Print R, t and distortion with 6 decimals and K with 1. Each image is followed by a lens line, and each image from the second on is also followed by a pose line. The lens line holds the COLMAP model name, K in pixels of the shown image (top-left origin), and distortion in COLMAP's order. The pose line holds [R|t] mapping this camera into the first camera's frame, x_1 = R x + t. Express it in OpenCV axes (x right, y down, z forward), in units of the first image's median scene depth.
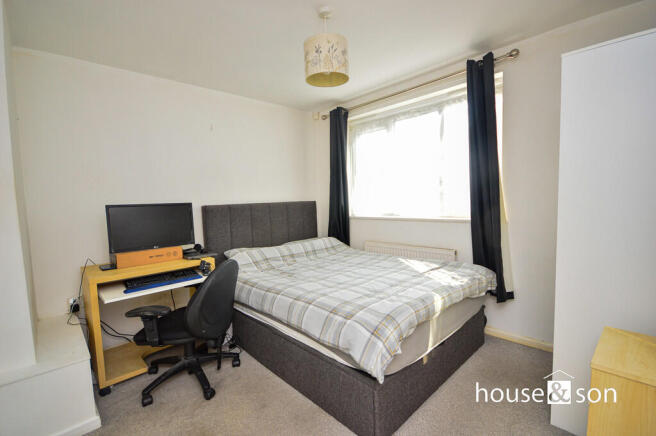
lens RADIAL K [[293.1, 0, 328.0], [0, 293.1, 218.0], [0, 0, 1]] dist [0.002130, 0.000217]
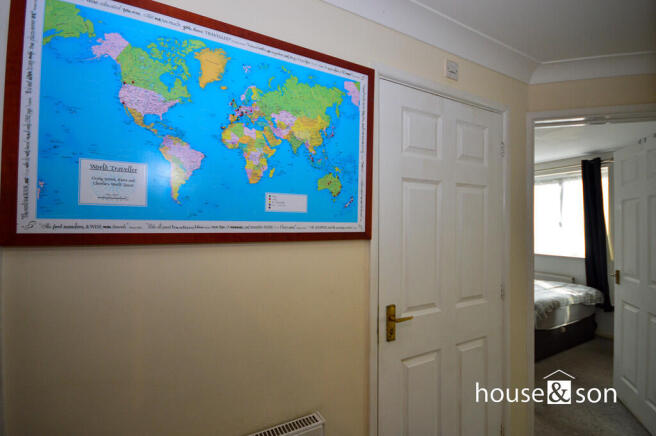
lens RADIAL K [[296.9, 0, 328.0], [0, 296.9, 218.0], [0, 0, 1]] dist [-0.003199, -0.000600]
pose [[0.969101, 0.040634, -0.243295, -0.483637], [-0.058504, 0.996058, -0.066675, -0.017925], [0.239627, 0.078849, 0.967658, -0.908834]]
